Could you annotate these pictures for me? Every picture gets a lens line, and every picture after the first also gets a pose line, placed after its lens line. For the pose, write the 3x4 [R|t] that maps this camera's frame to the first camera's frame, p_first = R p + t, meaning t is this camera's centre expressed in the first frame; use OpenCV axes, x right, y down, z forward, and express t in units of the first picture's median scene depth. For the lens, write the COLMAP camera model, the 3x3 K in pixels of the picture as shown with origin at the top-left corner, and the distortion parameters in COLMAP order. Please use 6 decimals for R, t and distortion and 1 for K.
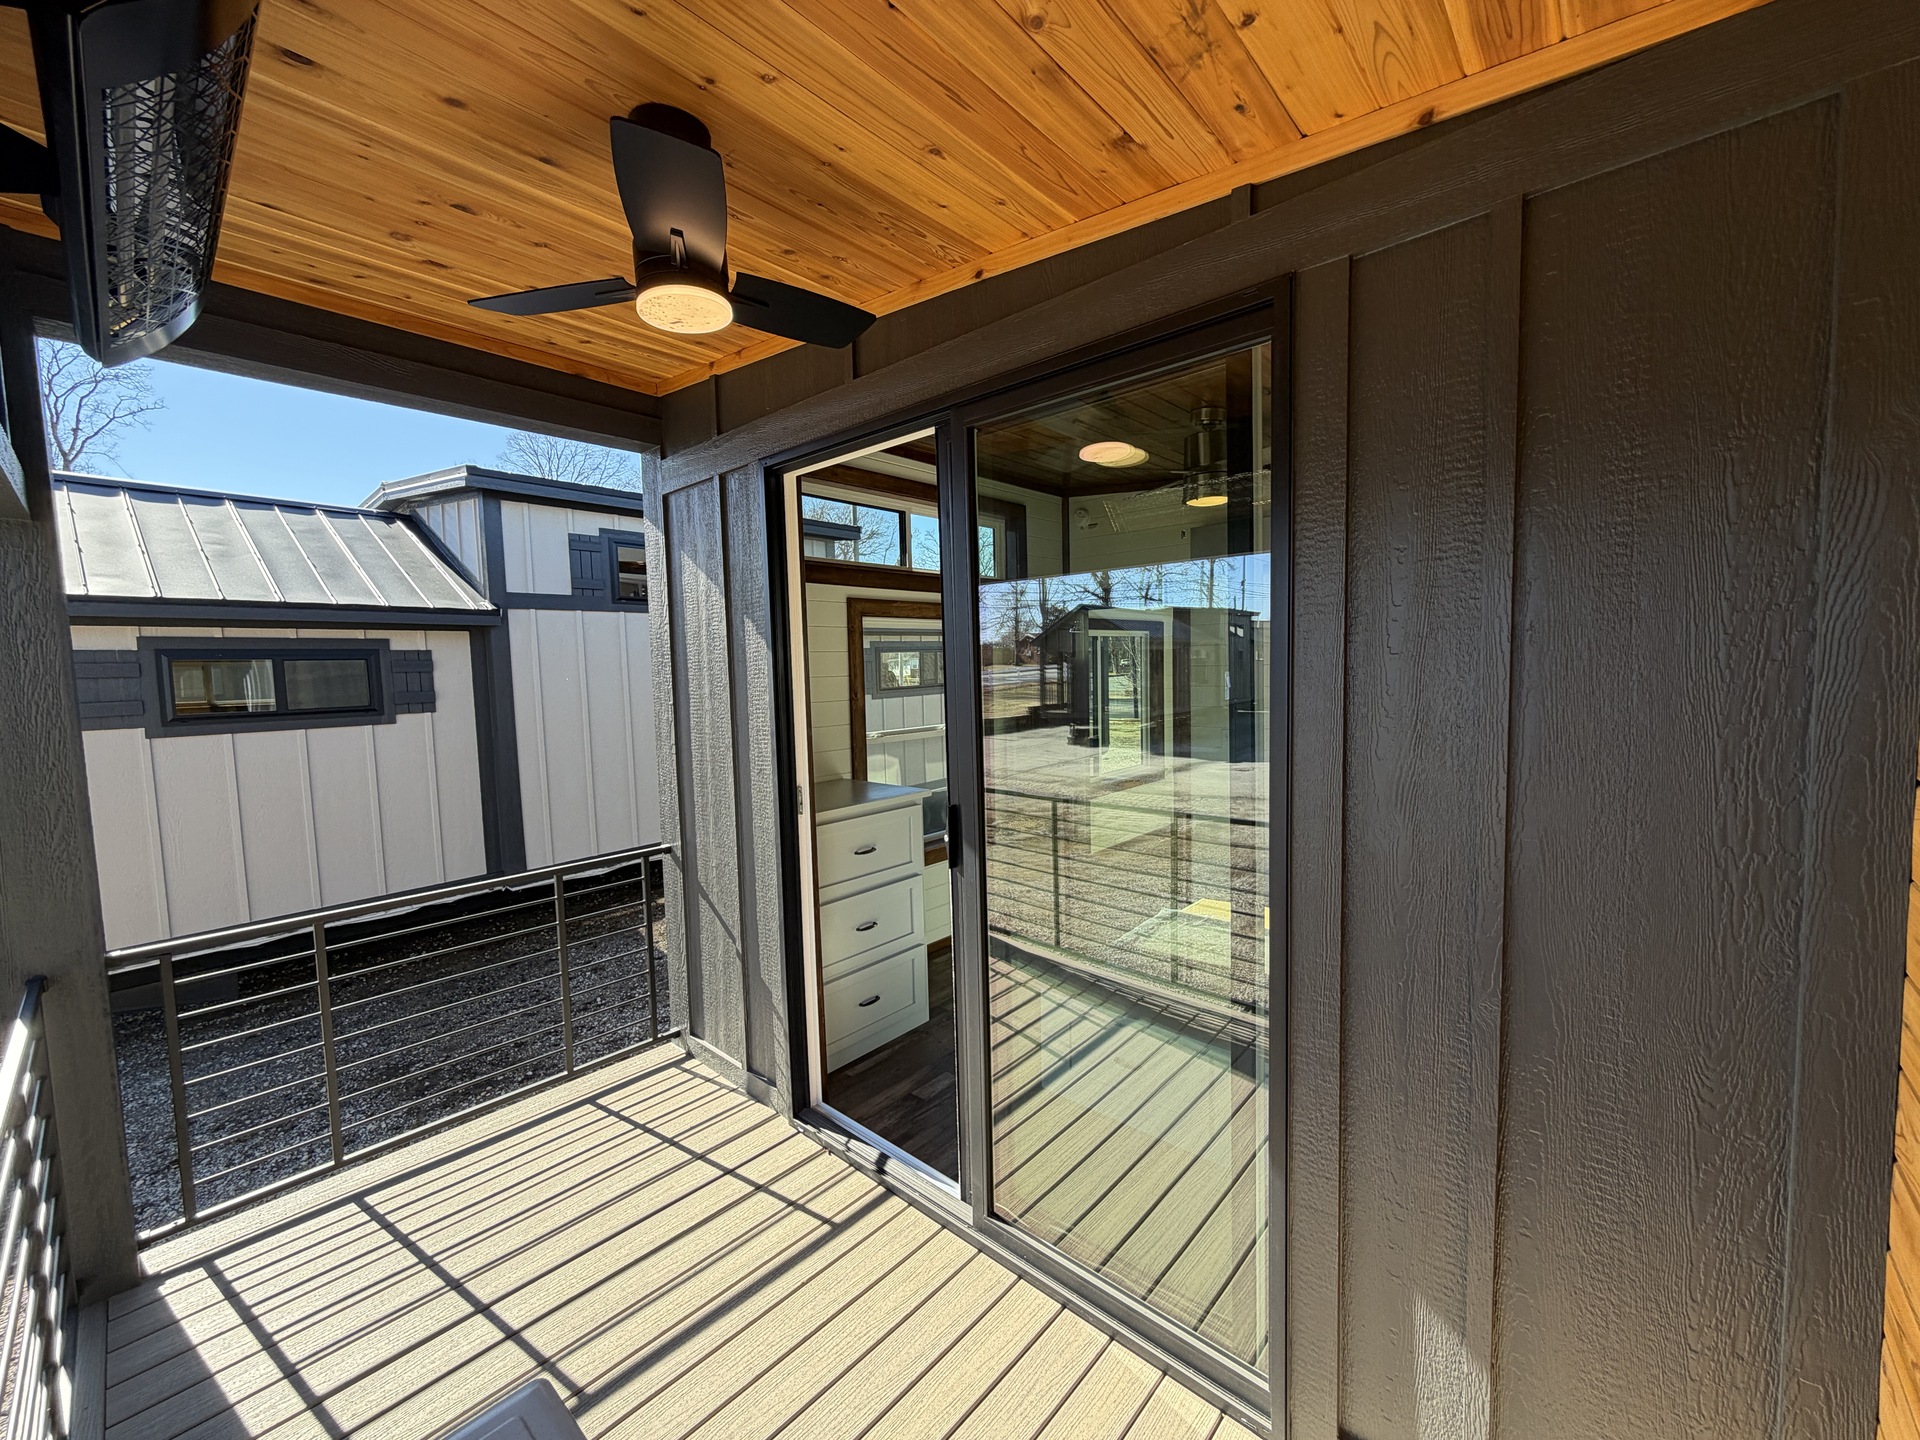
lens RADIAL K [[766.2, 0, 958.8], [0, 766.2, 718.9], [0, 0, 1]] dist [0.001365, -0.000184]
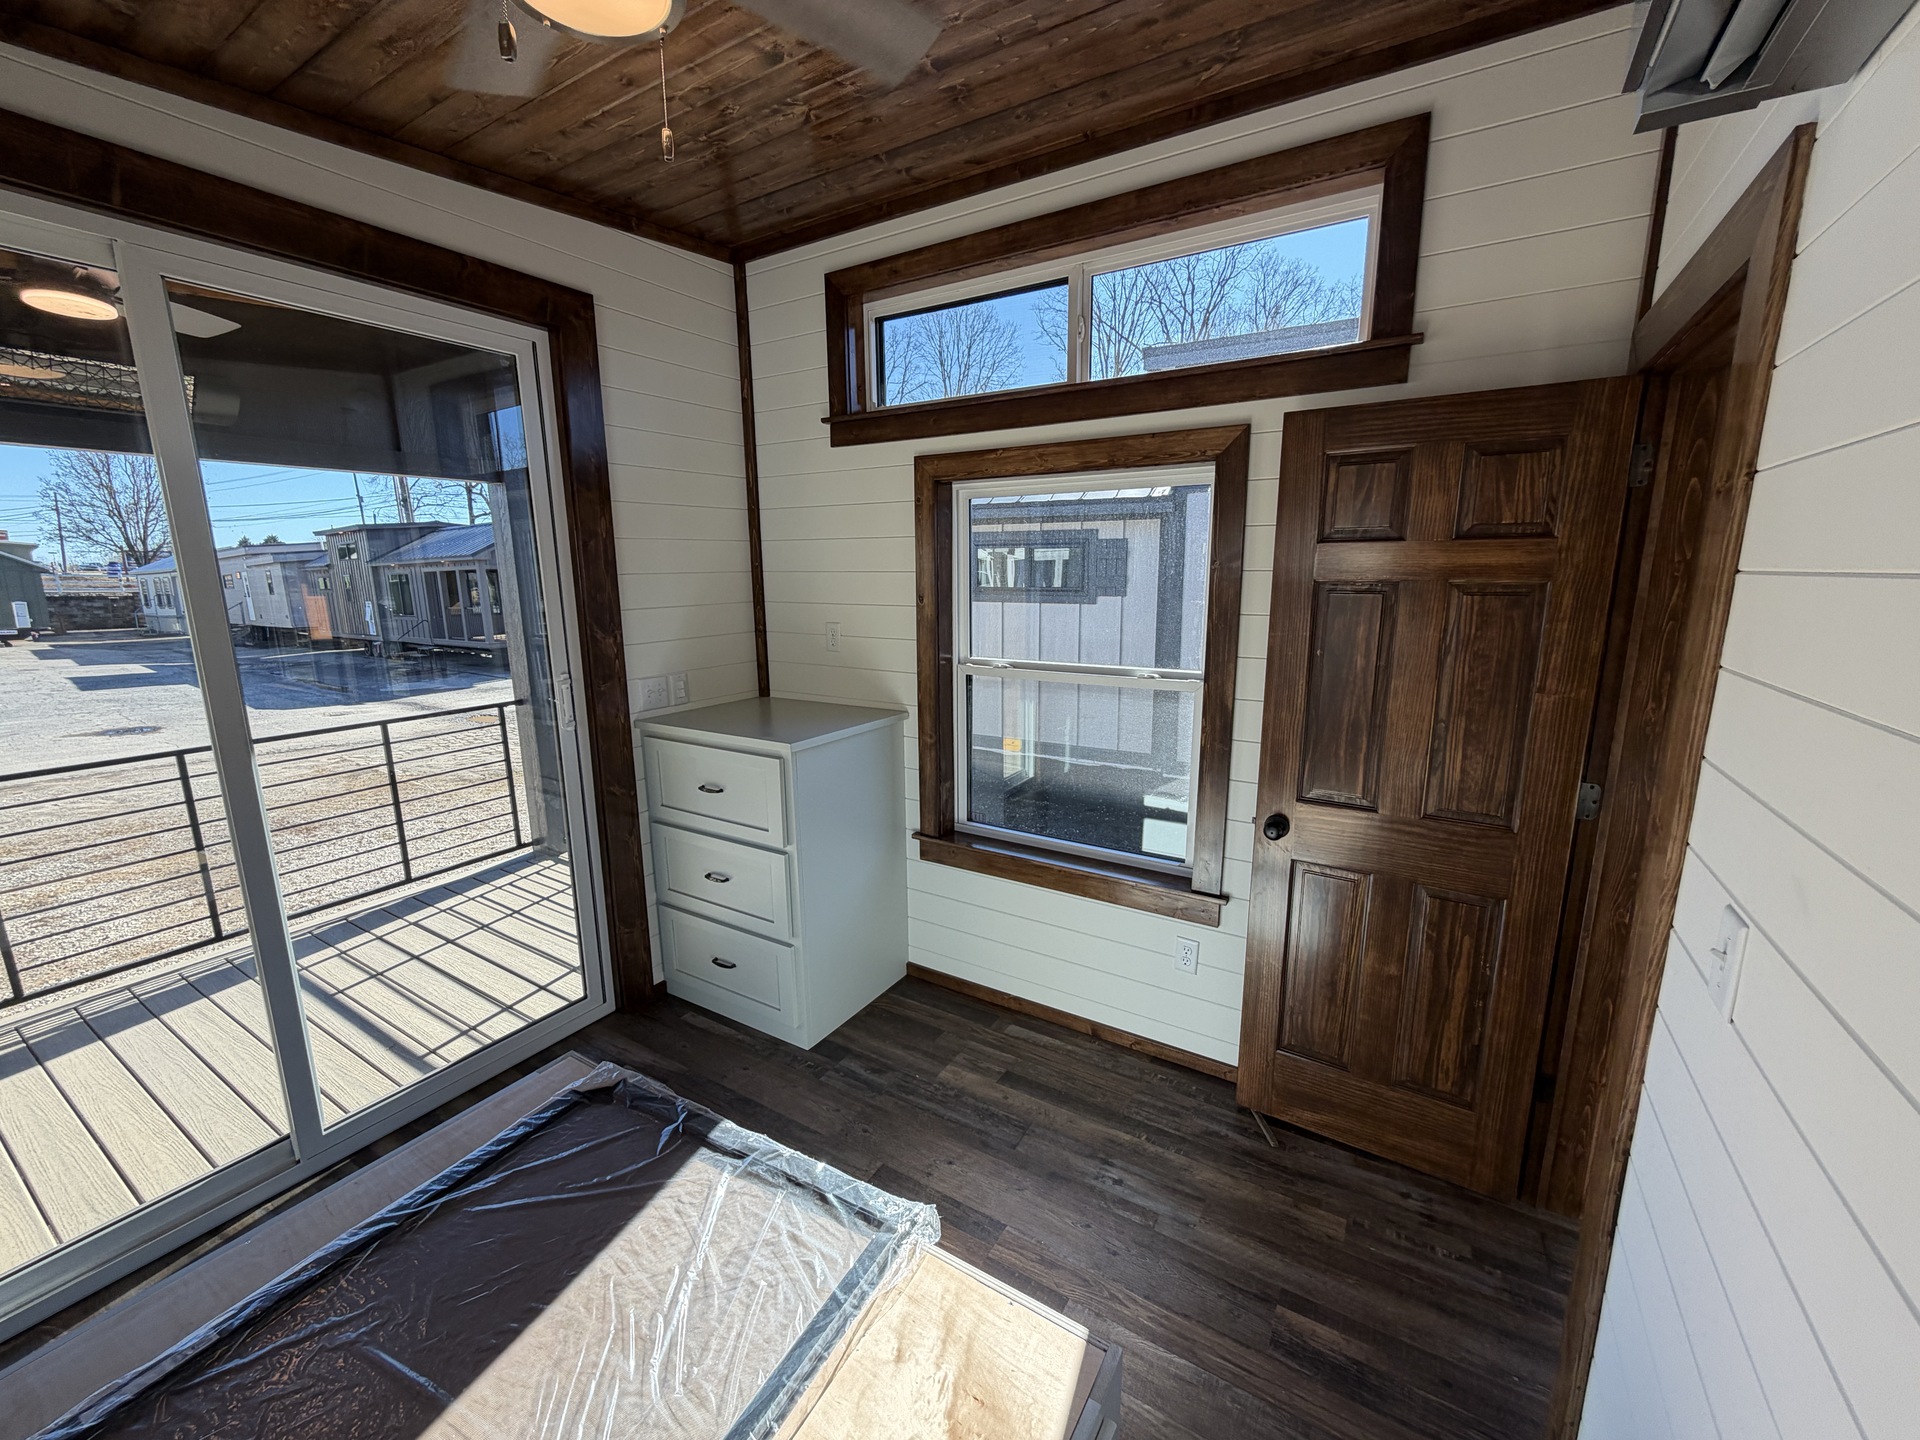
lens RADIAL K [[766.2, 0, 971.0], [0, 766.2, 716.0], [0, 0, 1]] dist [0.001365, -0.000184]
pose [[0.188701, 0.207473, -0.959868, 0.380963], [-0.066692, 0.977879, 0.198255, -0.045956], [0.979767, 0.026604, 0.198364, 0.602636]]
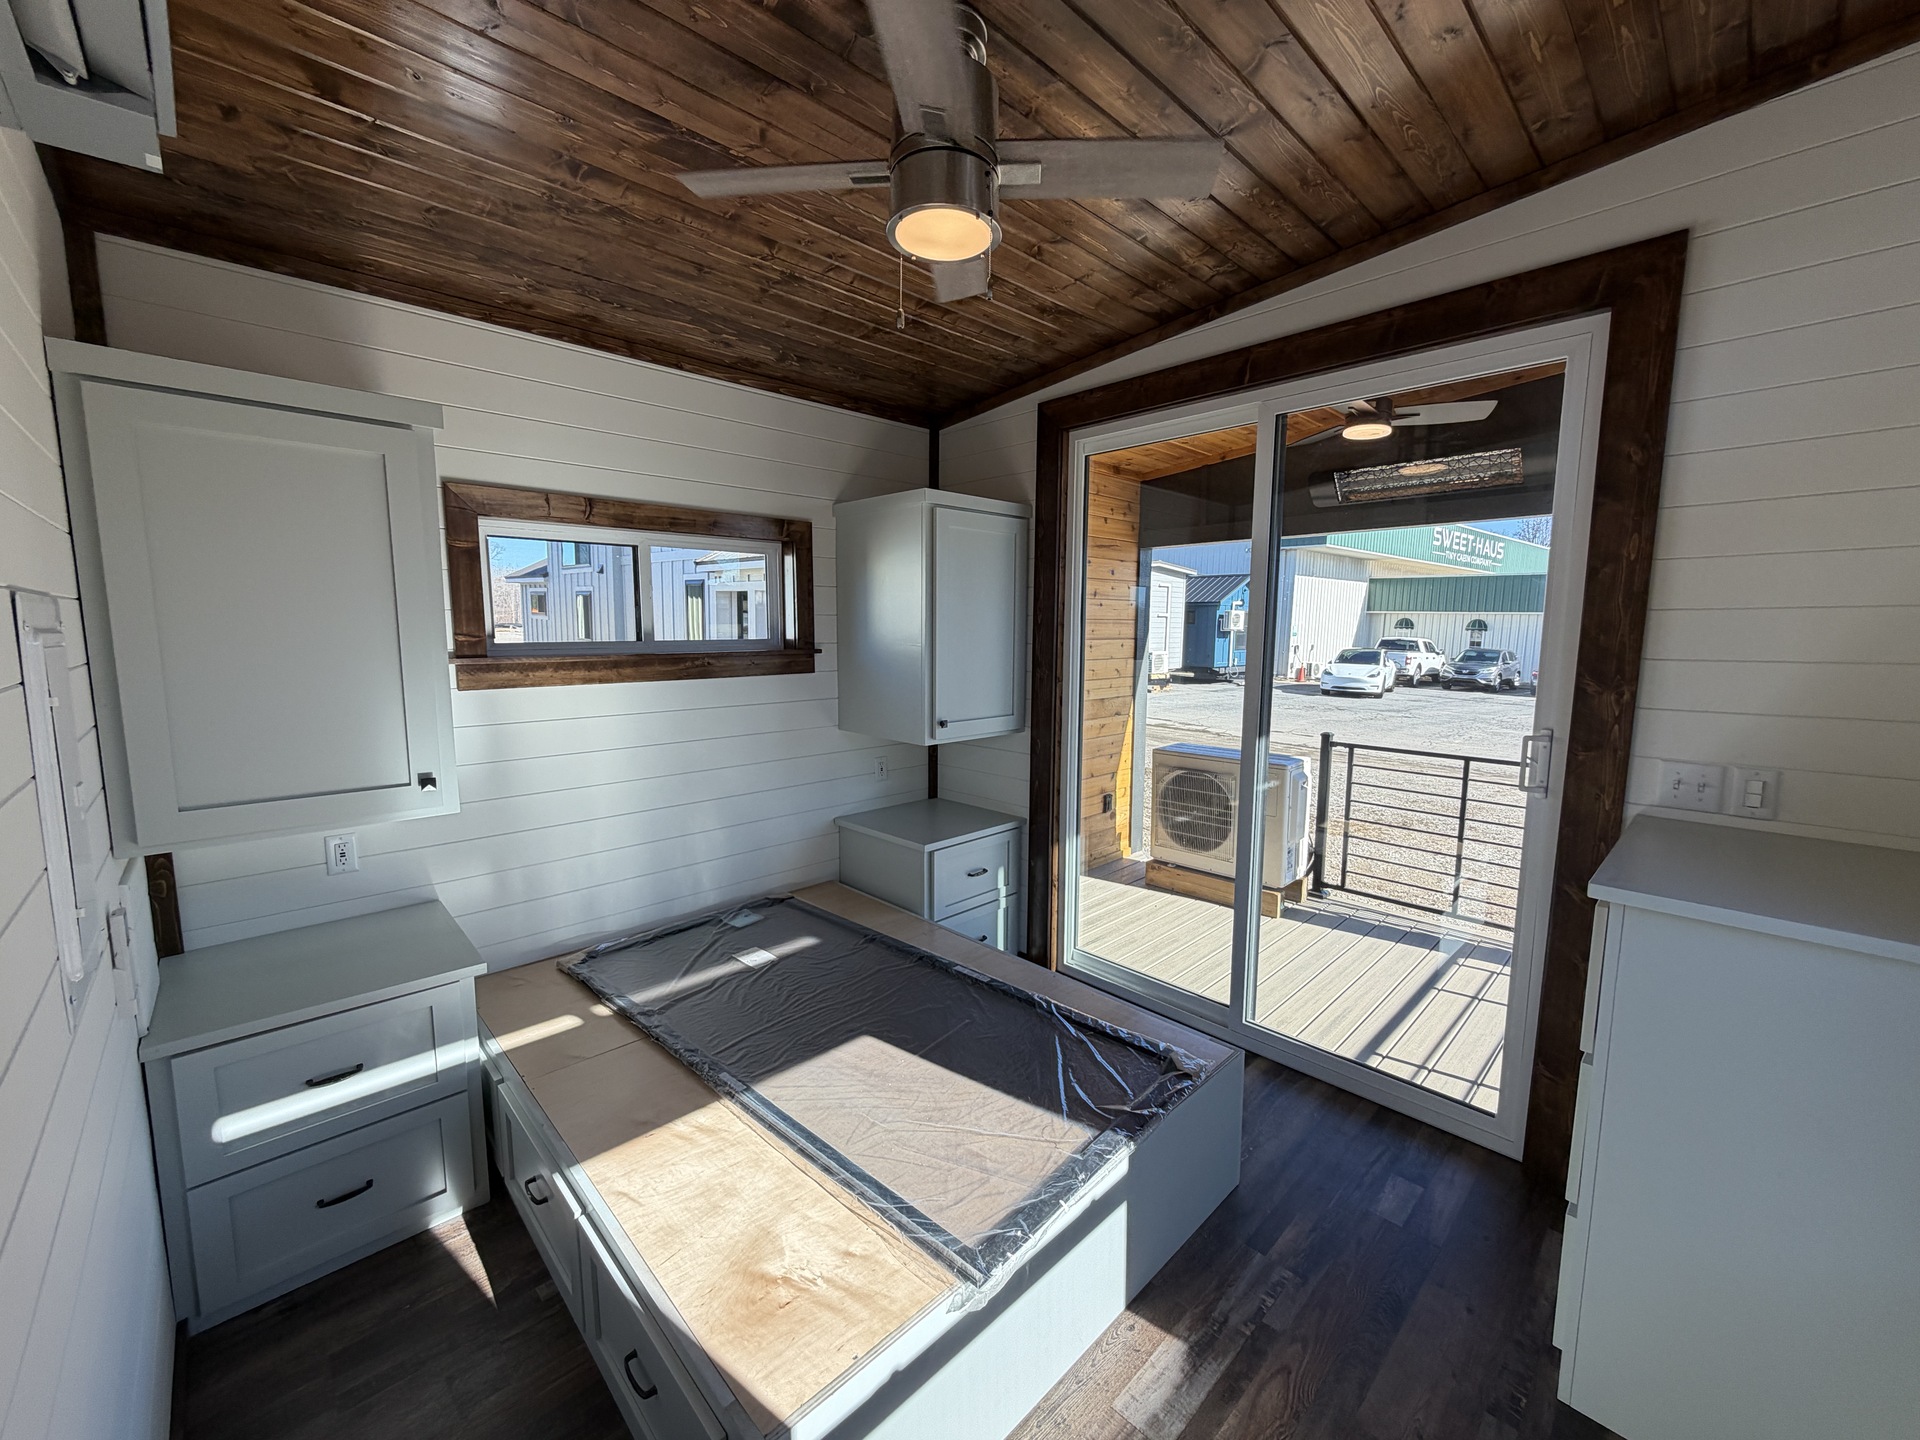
lens RADIAL K [[766.2, 0, 964.3], [0, 766.2, 721.7], [0, 0, 1]] dist [0.001365, -0.000184]
pose [[-0.997879, 0.012616, 0.063855, 0.160575], [0.024757, 0.980870, 0.193085, -0.048095], [-0.060198, 0.194256, -0.979102, 0.833017]]
